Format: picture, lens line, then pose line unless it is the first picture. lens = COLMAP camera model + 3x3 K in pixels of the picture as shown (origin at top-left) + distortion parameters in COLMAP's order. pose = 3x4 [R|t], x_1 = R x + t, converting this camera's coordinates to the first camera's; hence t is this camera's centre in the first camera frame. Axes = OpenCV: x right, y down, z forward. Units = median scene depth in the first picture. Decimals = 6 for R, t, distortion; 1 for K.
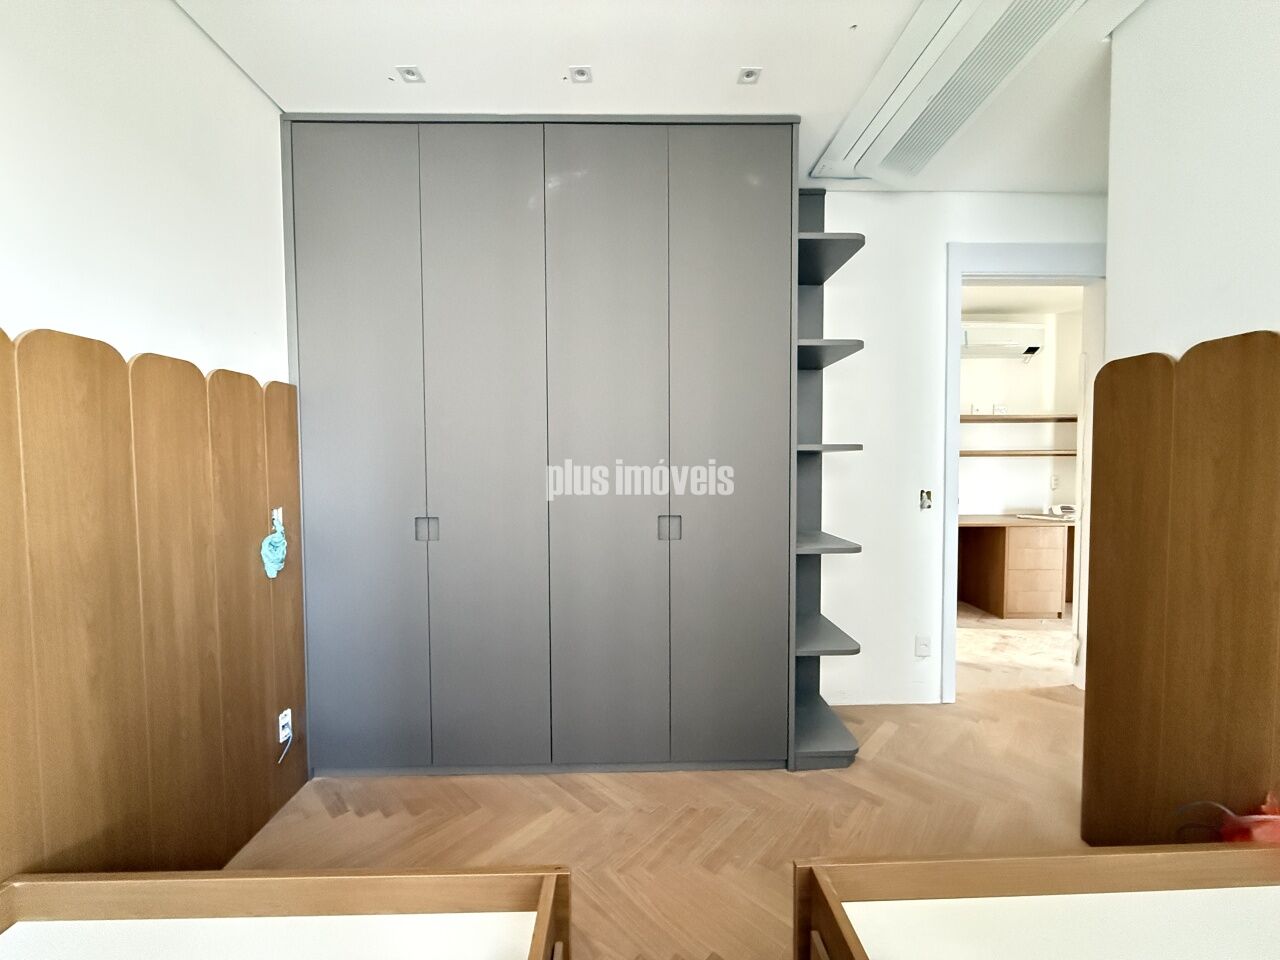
lens RADIAL K [[512.5, 0, 639.0], [0, 512.5, 480.7], [0, 0, 1]] dist [0.001585, -0.000189]
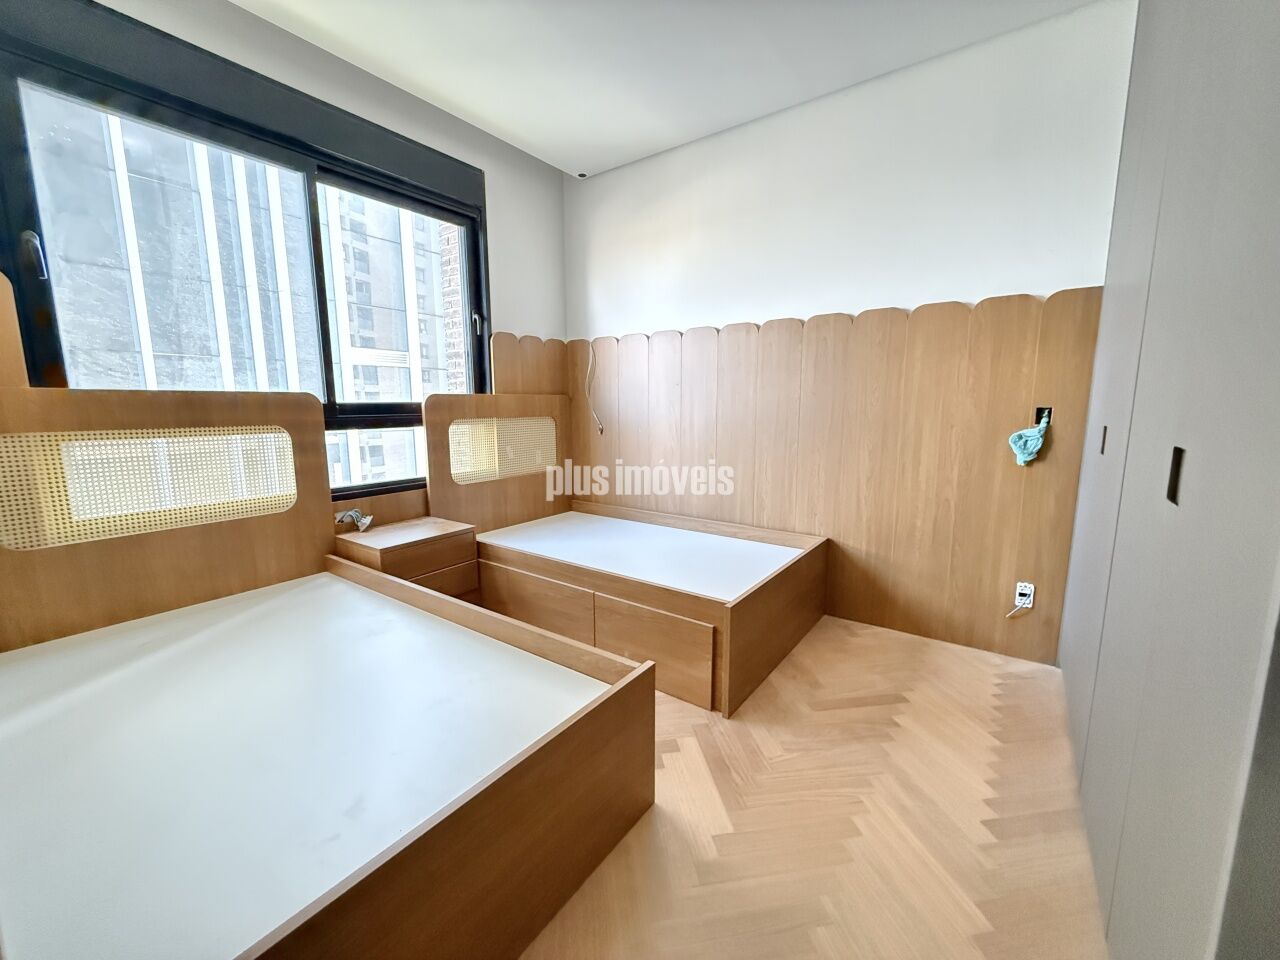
lens RADIAL K [[512.5, 0, 639.0], [0, 512.5, 480.7], [0, 0, 1]] dist [0.001585, -0.000189]
pose [[-0.605610, 0.126398, -0.785659, 0.754181], [-0.022666, 0.984164, 0.175805, 0.032898], [0.795439, 0.124277, -0.593154, 0.984157]]
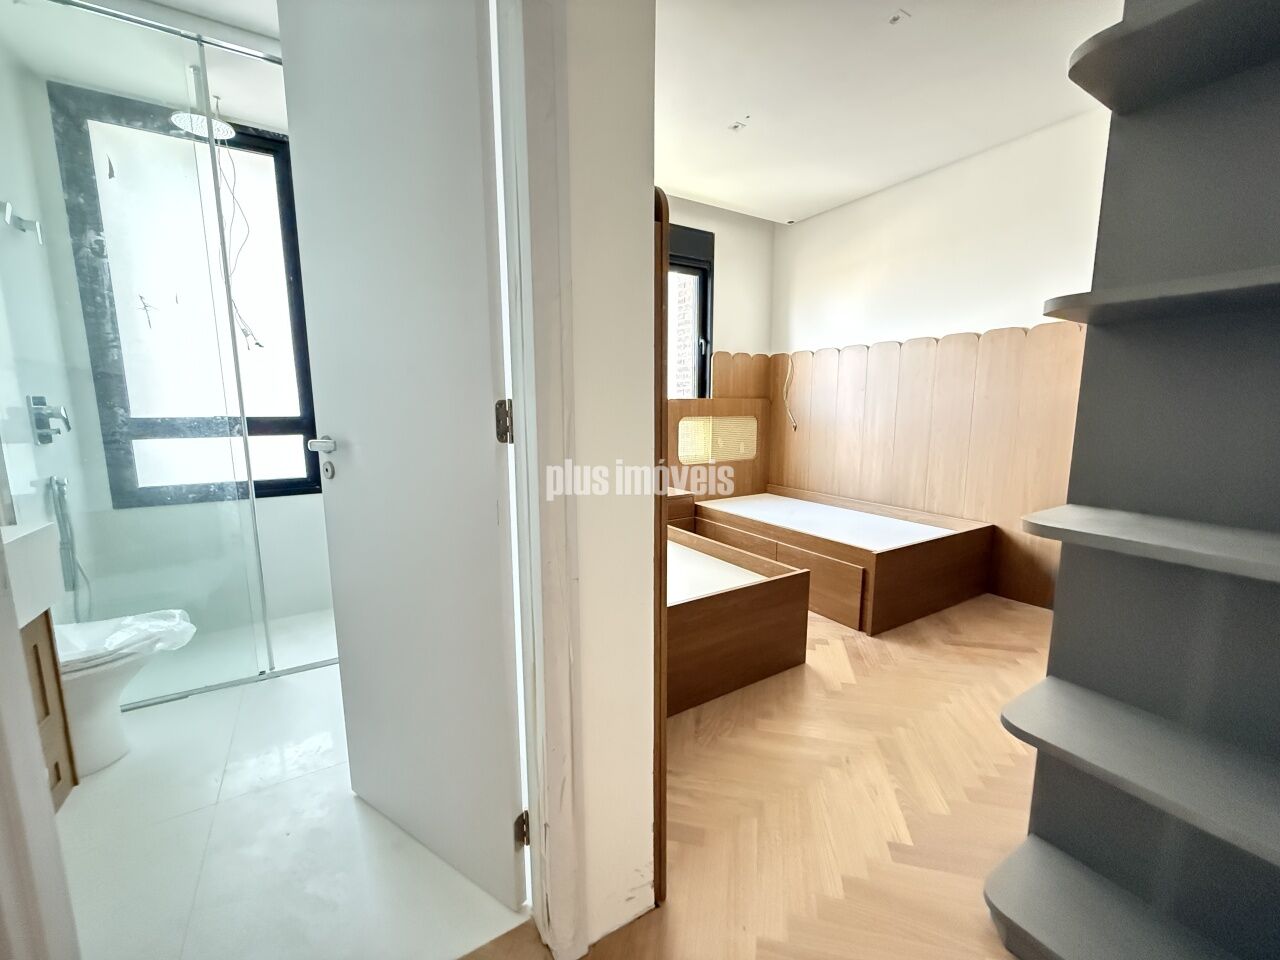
lens RADIAL K [[512.5, 0, 639.0], [0, 512.5, 480.7], [0, 0, 1]] dist [0.001585, -0.000189]
pose [[-0.862815, 0.081528, -0.498903, 1.109241], [-0.011728, 0.983415, 0.180988, 0.012353], [0.505384, 0.162010, -0.847549, 1.372686]]
